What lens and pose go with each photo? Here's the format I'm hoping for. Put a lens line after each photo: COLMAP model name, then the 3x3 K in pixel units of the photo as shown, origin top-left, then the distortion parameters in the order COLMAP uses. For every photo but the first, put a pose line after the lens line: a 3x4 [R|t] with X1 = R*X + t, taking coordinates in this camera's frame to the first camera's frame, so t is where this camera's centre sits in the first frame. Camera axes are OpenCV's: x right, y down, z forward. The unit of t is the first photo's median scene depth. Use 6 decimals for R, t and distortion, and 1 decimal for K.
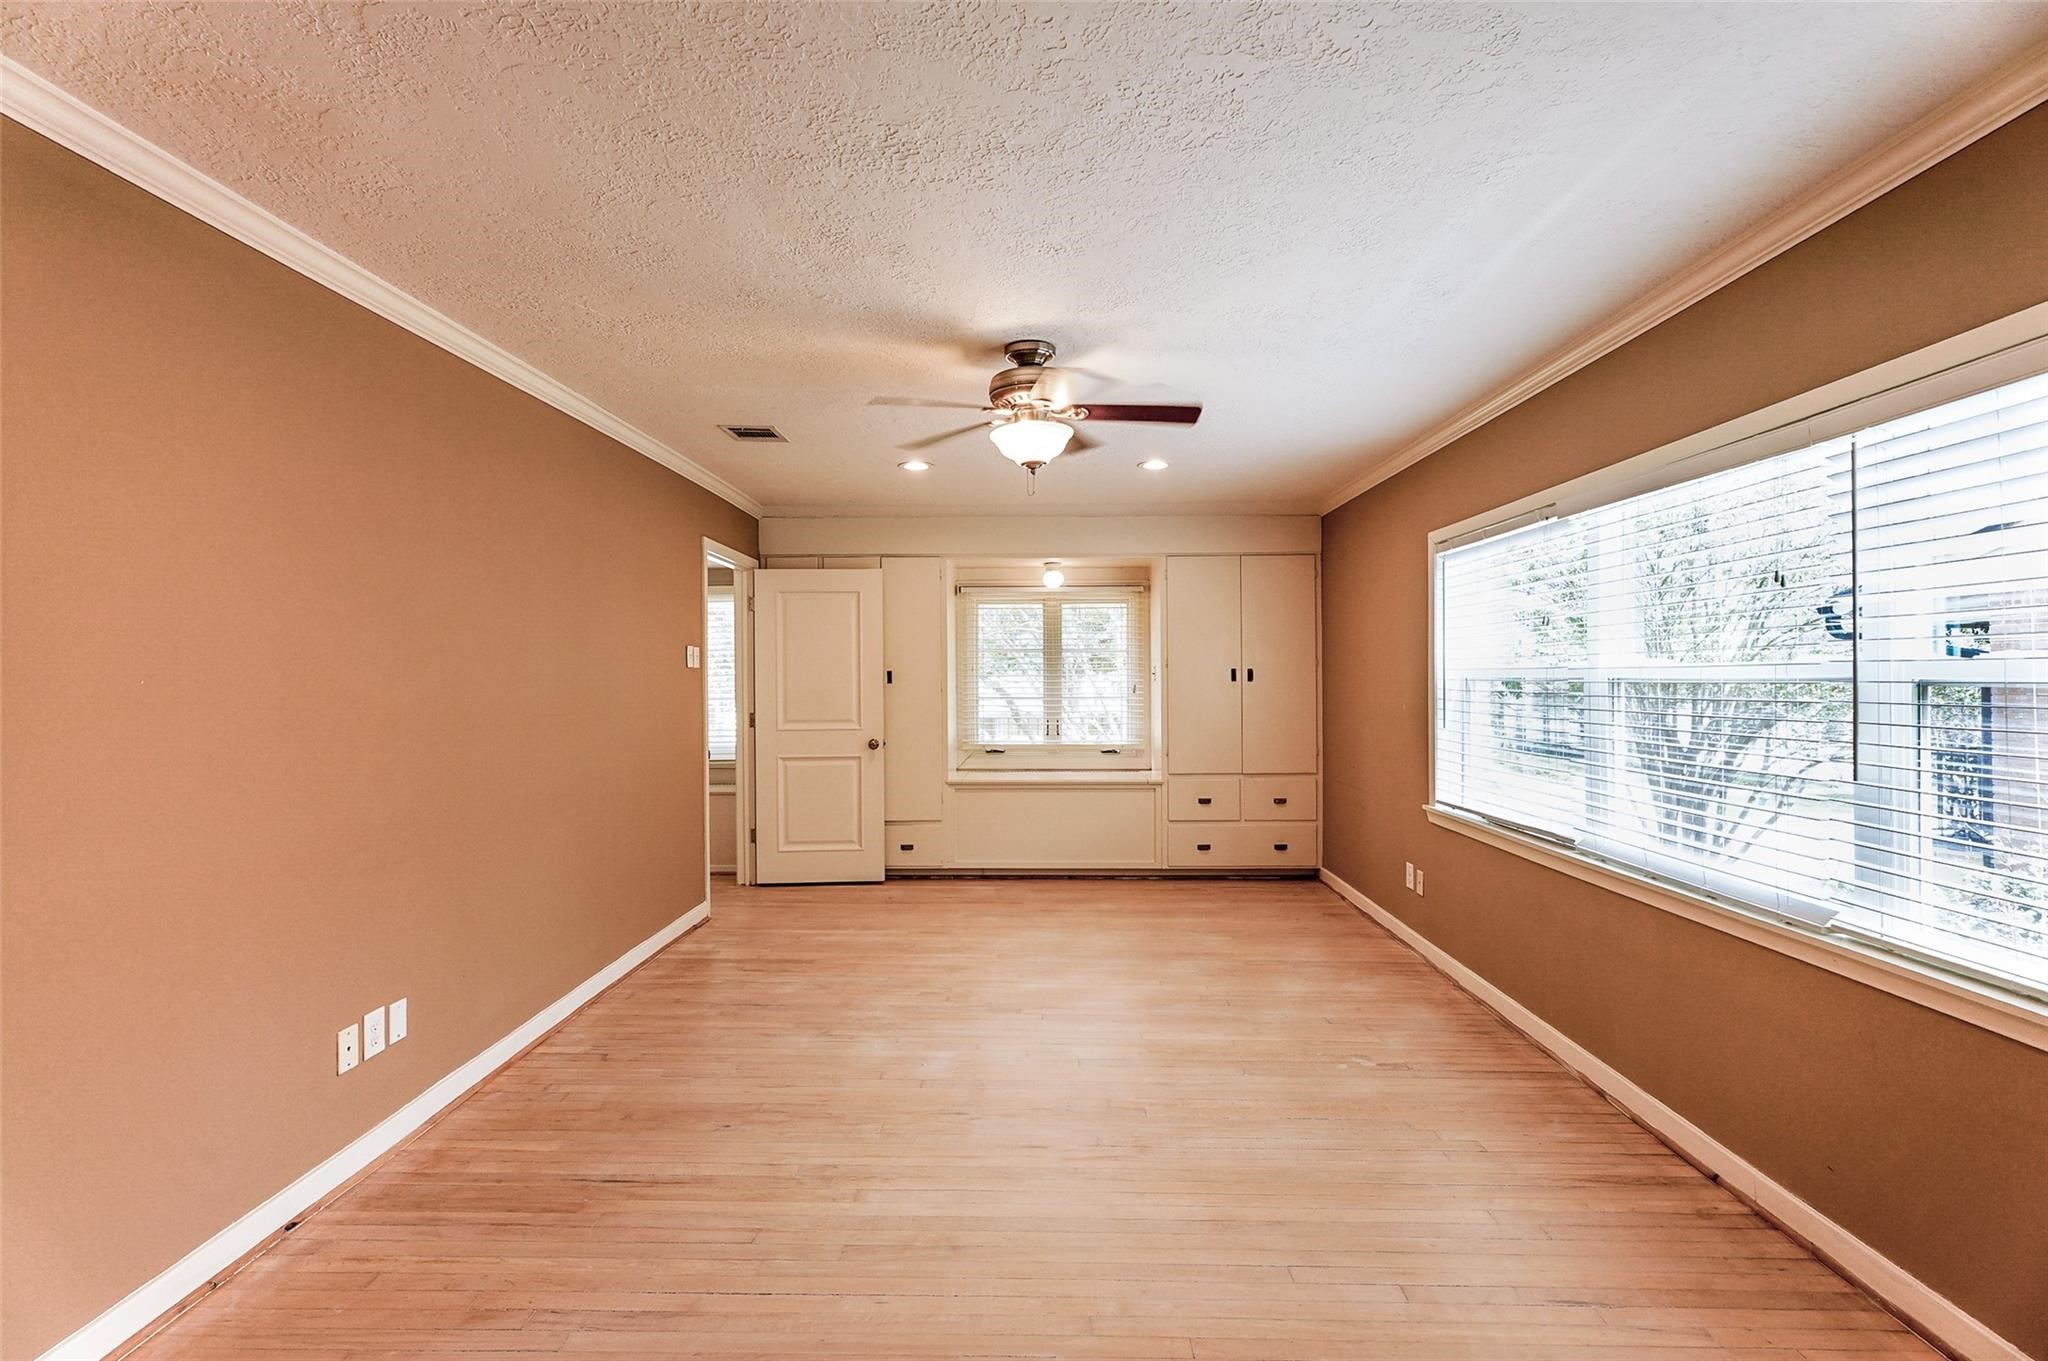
lens RADIAL K [[933.8, 0, 1030.4], [0, 933.8, 678.5], [0, 0, 1]] dist [0.032561, 0.000120]
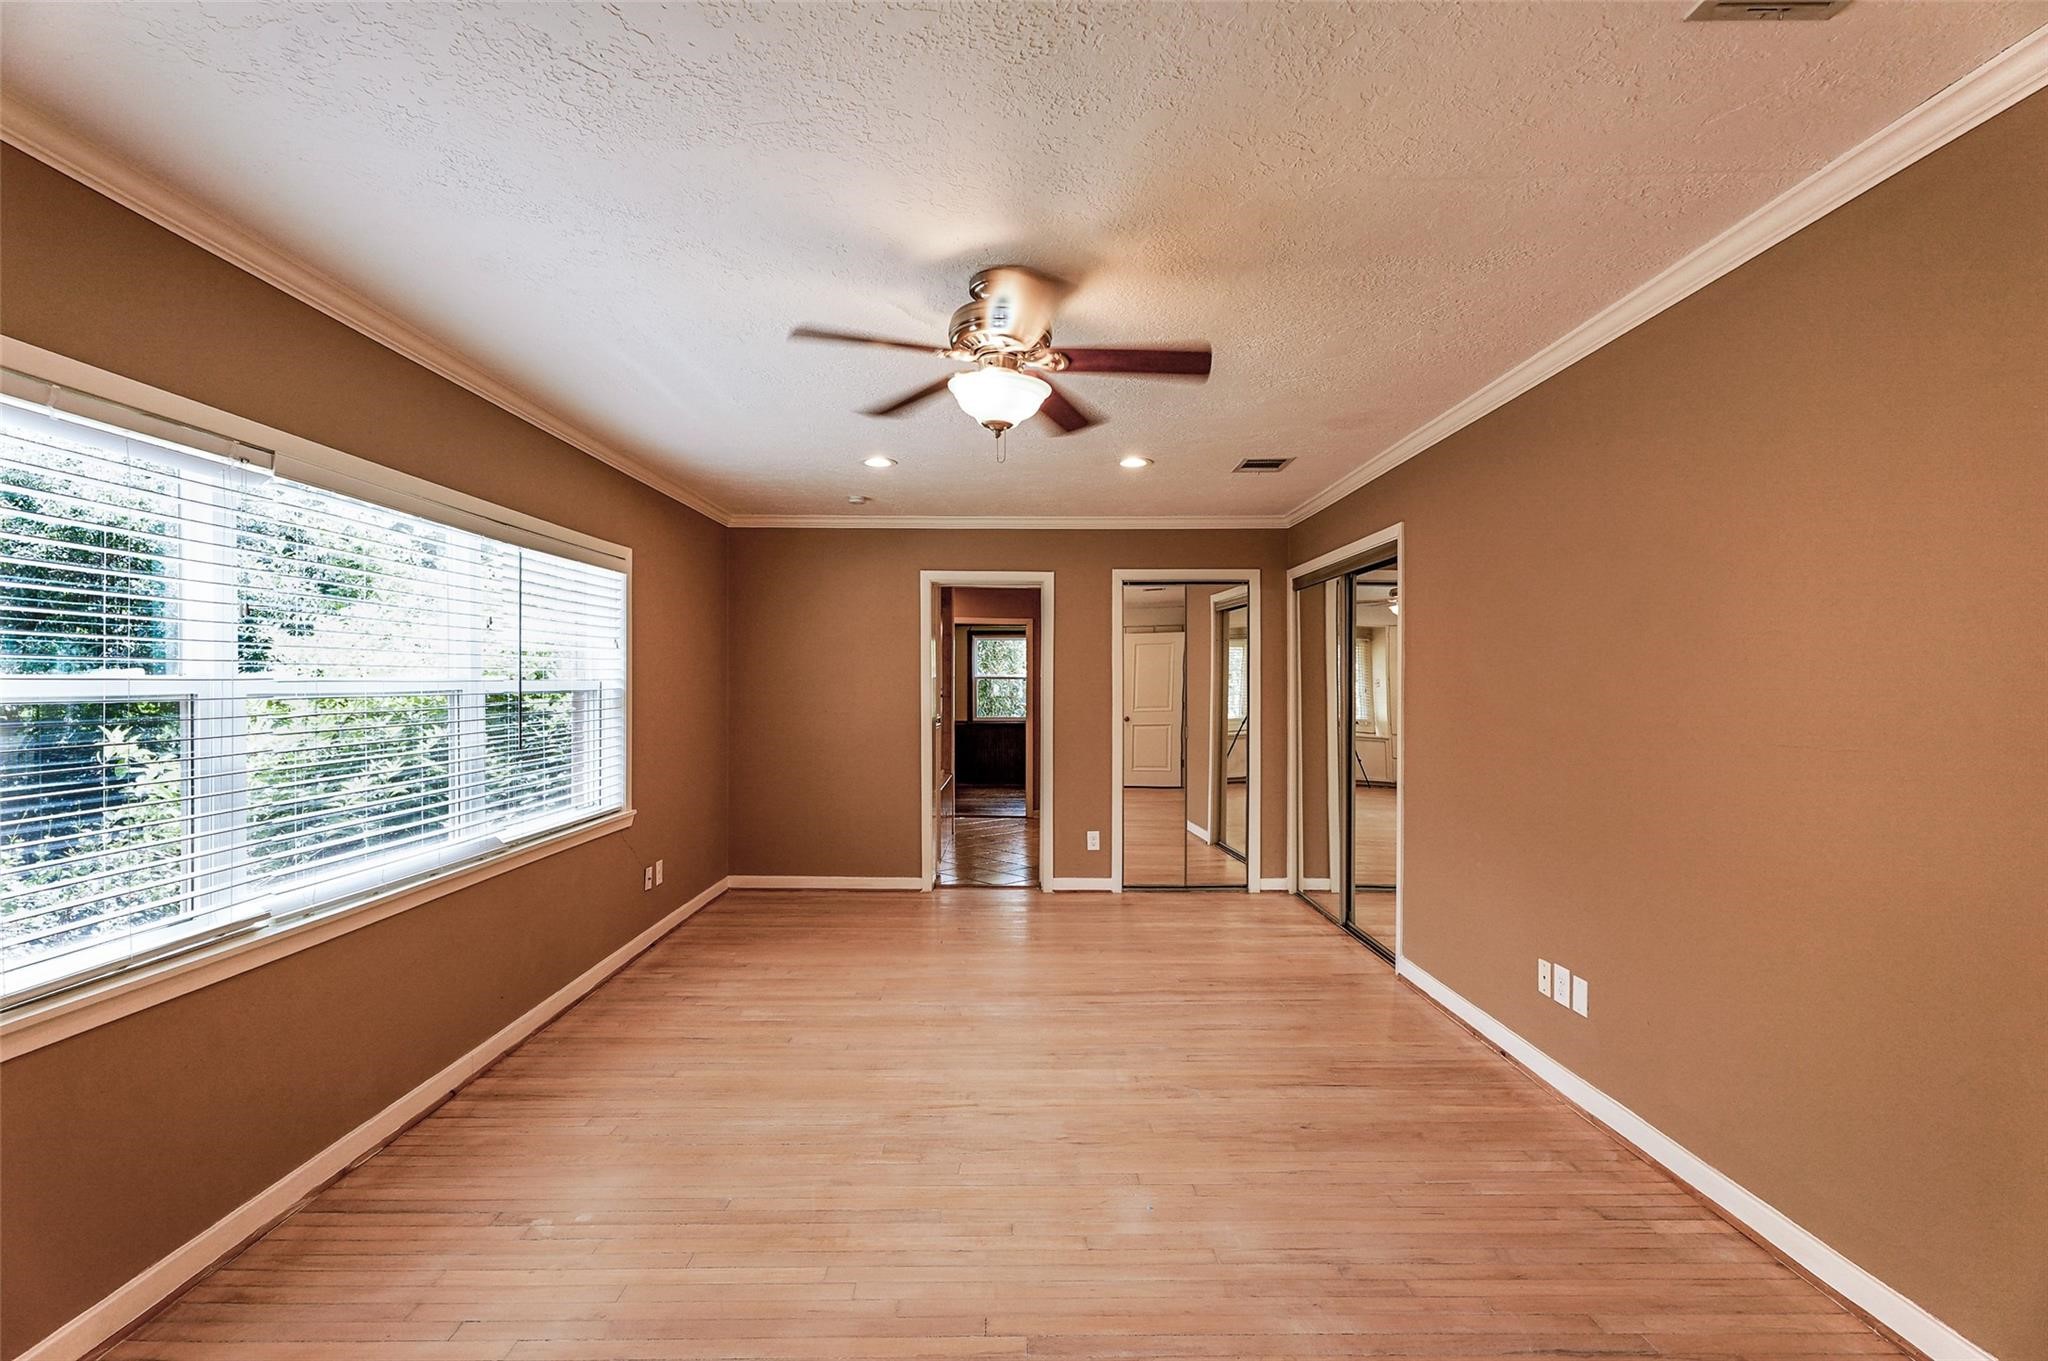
lens RADIAL K [[933.8, 0, 1026.3], [0, 933.8, 683.8], [0, 0, 1]] dist [0.032561, 0.000120]
pose [[-0.999556, 0.005788, -0.029228, 0.004598], [0.005670, 0.999975, 0.004108, -0.009334], [0.029251, 0.003940, -0.999564, 2.077876]]
